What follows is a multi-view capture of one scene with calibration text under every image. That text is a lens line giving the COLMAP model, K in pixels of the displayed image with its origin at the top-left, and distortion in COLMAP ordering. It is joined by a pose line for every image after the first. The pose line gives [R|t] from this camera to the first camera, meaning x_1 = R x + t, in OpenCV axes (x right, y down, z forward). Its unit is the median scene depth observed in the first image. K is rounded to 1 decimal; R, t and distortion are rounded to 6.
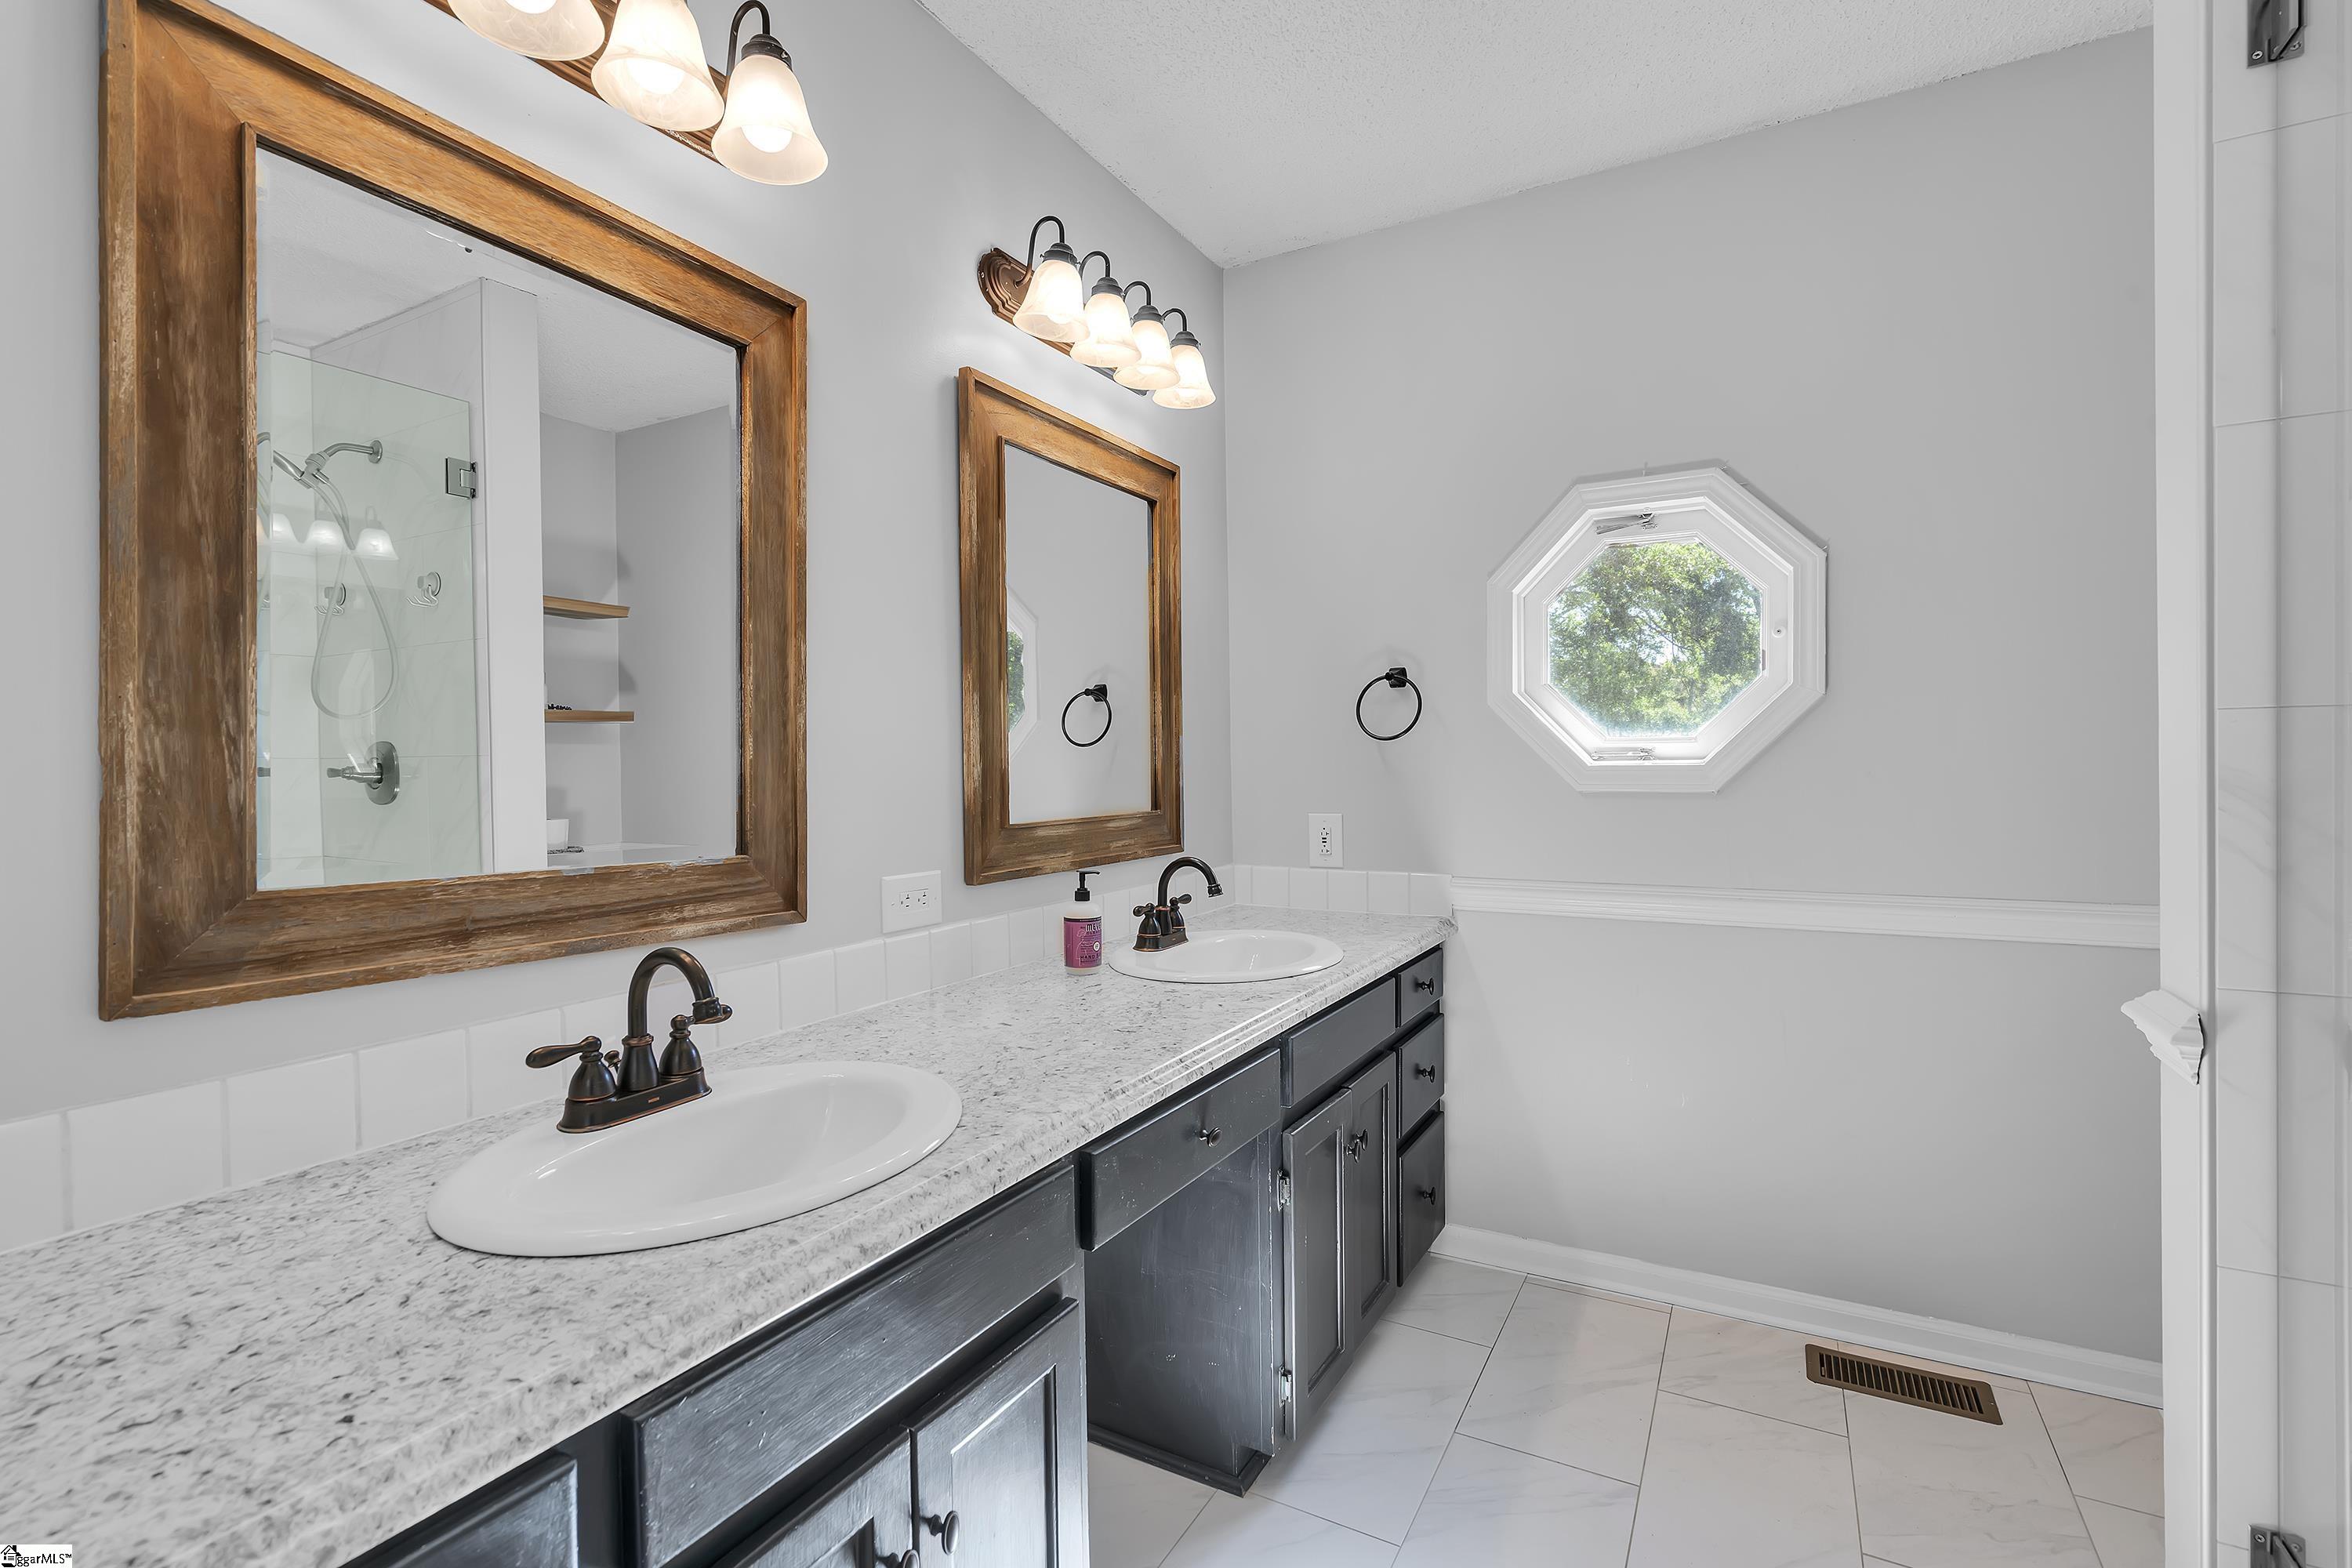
lens RADIAL K [[1071.3, 0, 1173.4], [0, 1071.3, 789.5], [0, 0, 1]] dist [-0.002069, 0.000443]
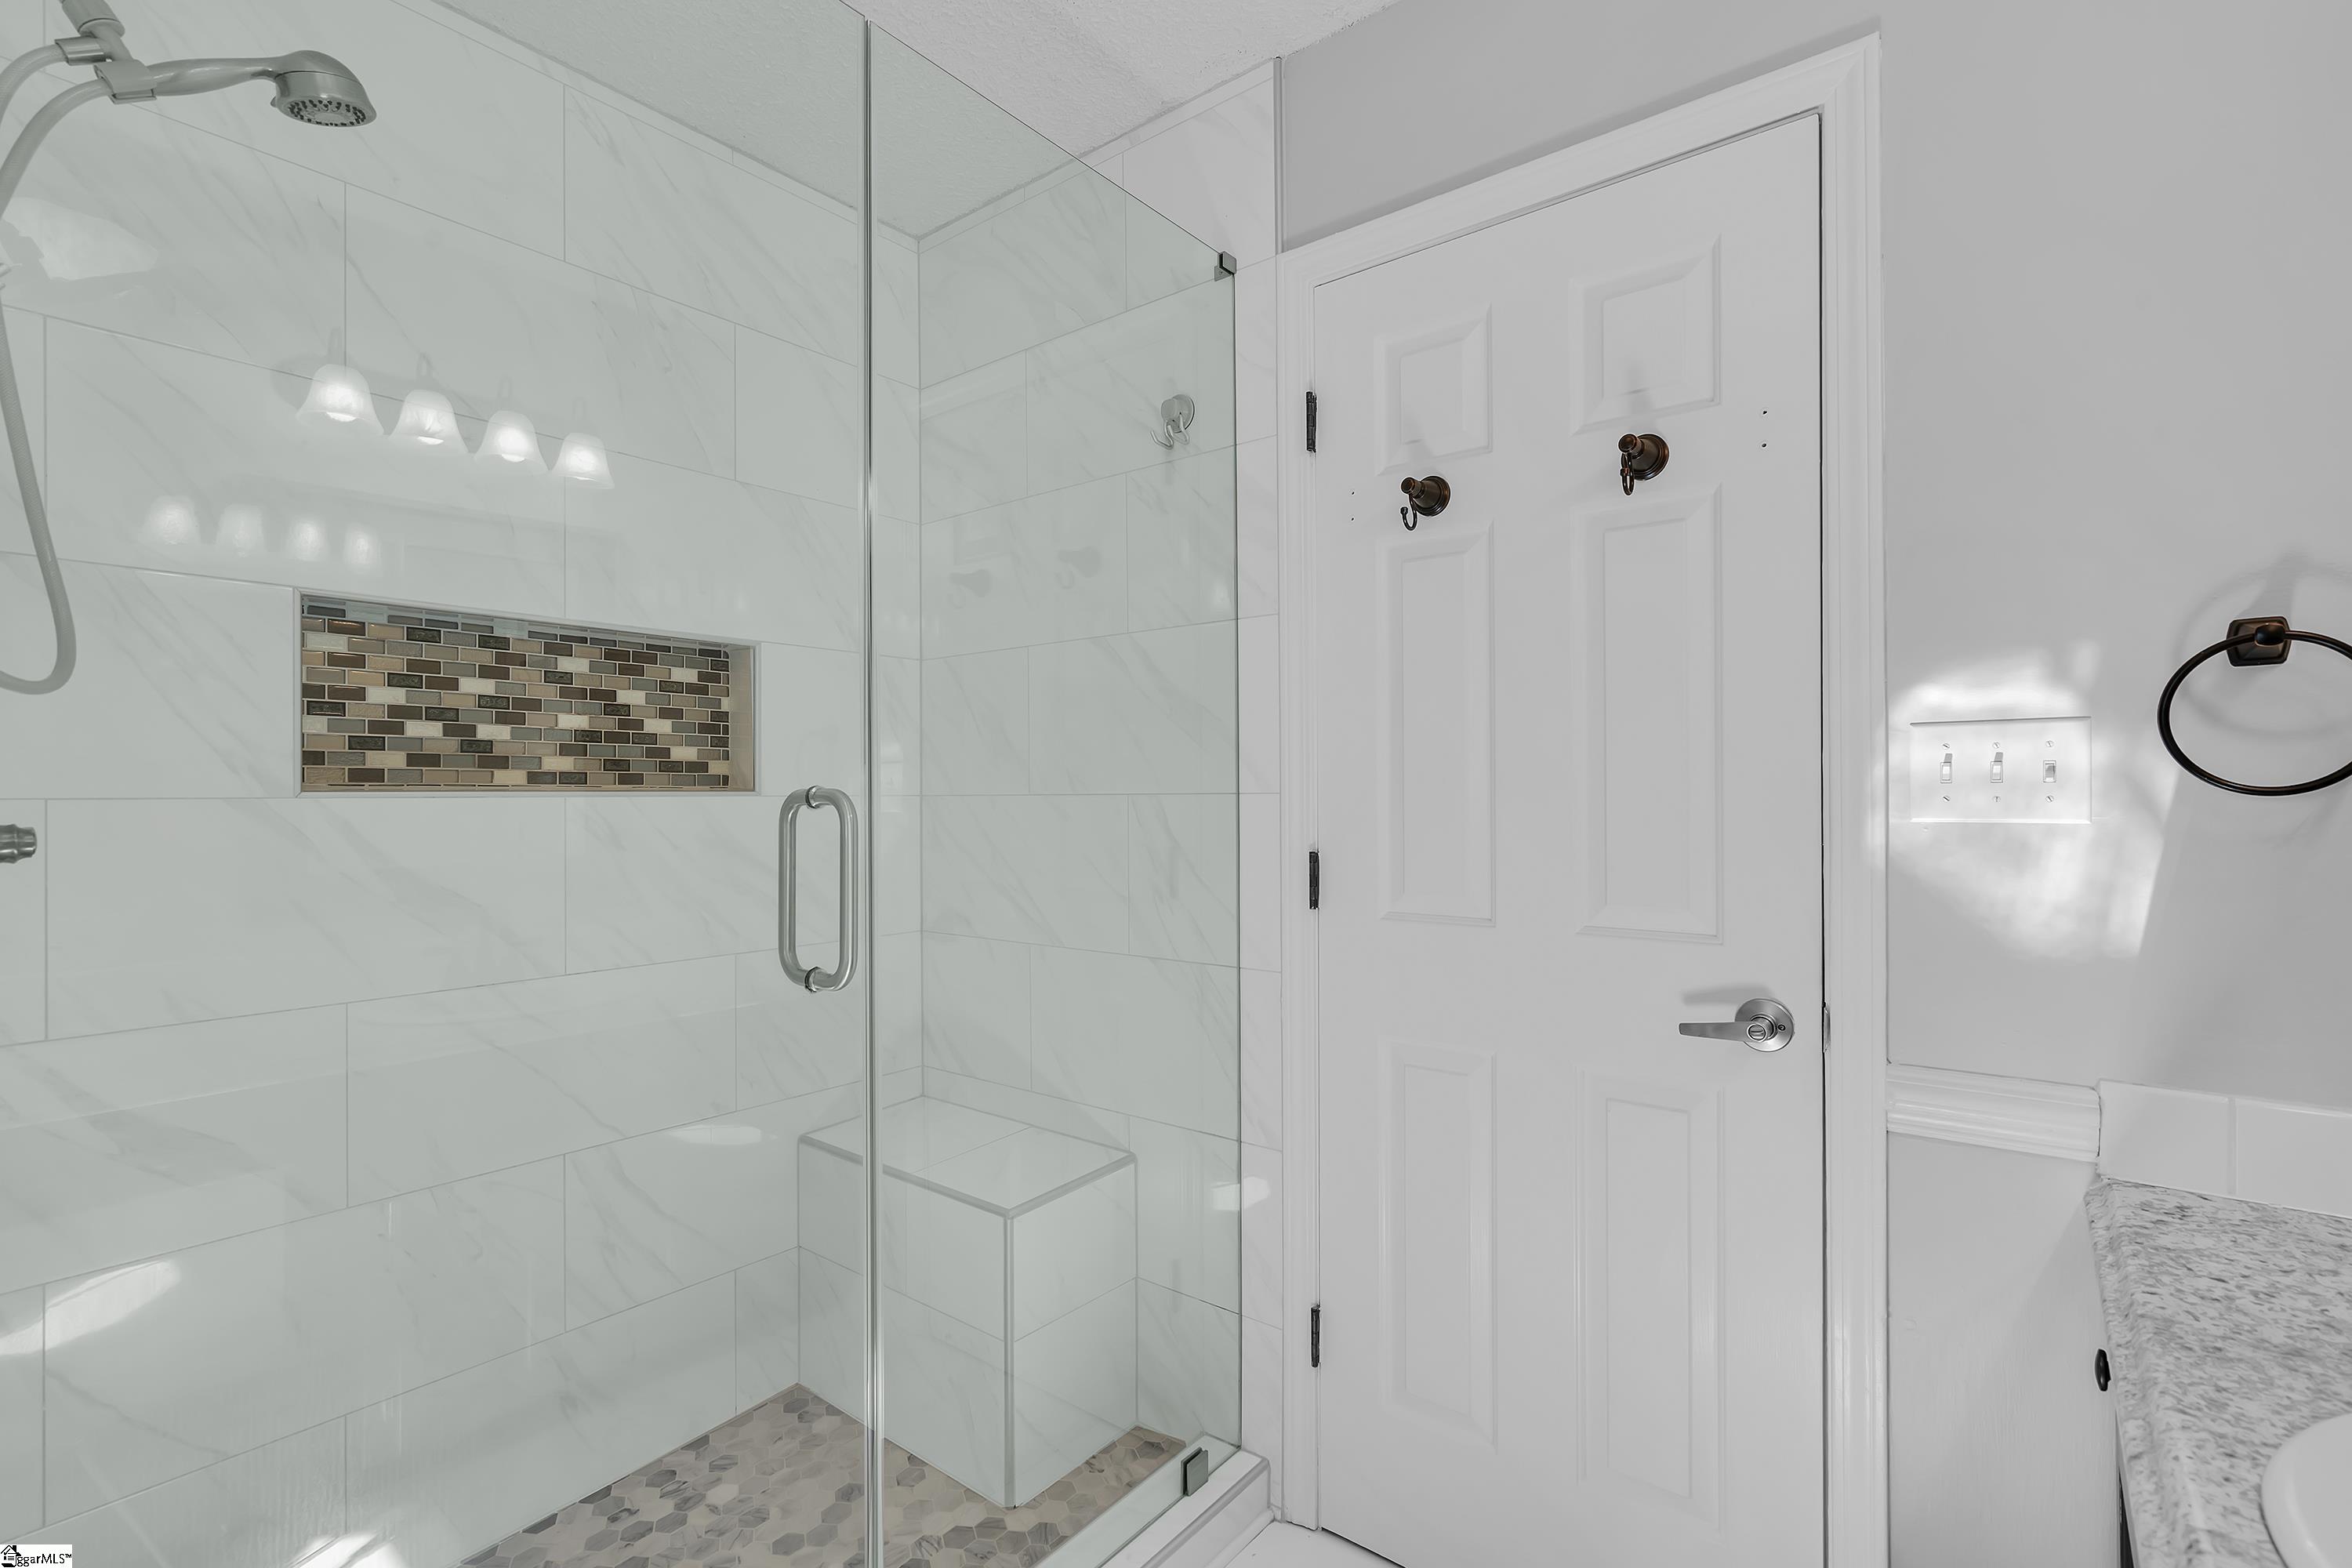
lens RADIAL K [[1071.3, 0, 1173.4], [0, 1071.3, 789.5], [0, 0, 1]] dist [-0.002069, 0.000443]
pose [[-0.987401, 0.000197, 0.158238, 0.339903], [0.003249, 0.999814, 0.019028, -0.081436], [-0.158204, 0.019302, -0.987218, 2.435836]]
